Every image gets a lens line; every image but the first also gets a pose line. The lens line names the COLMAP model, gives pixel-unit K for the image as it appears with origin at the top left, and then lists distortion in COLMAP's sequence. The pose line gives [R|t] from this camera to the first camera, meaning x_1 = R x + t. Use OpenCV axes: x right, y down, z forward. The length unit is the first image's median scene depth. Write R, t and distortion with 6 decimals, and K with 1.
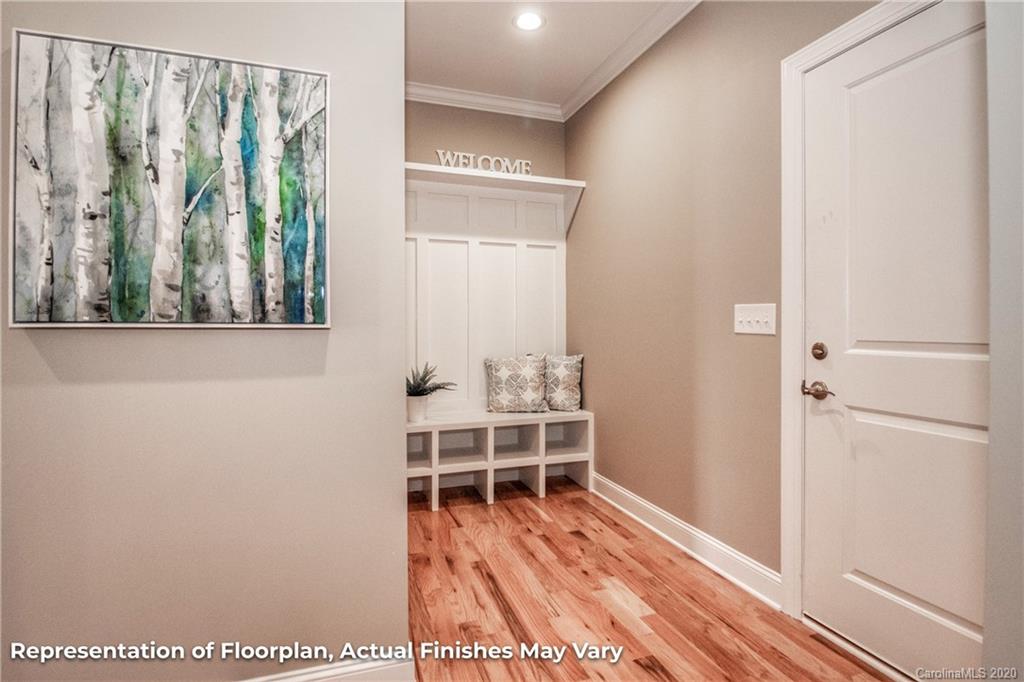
lens RADIAL K [[493.8, 0, 506.7], [0, 493.8, 330.8], [0, 0, 1]] dist [-0.005402, -0.009815]
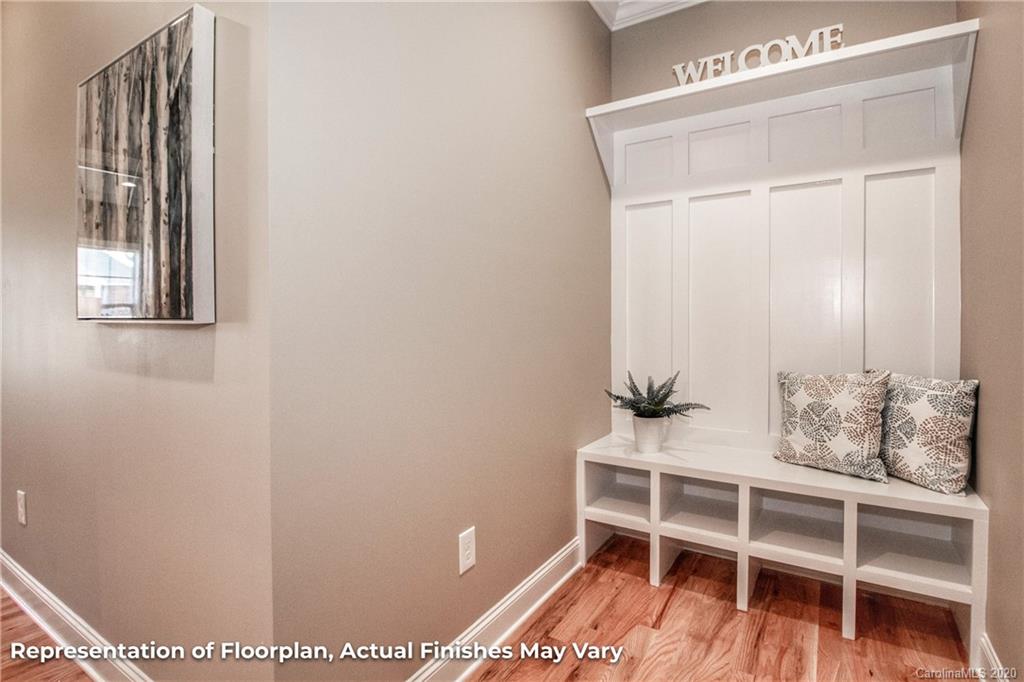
lens RADIAL K [[493.8, 0, 537.7], [0, 493.8, 325.8], [0, 0, 1]] dist [-0.005402, -0.009815]
pose [[0.644768, 0.007570, -0.764340, 0.260298], [-0.005425, 0.999971, 0.005327, -0.004715], [0.764359, 0.000712, 0.644791, 0.398378]]
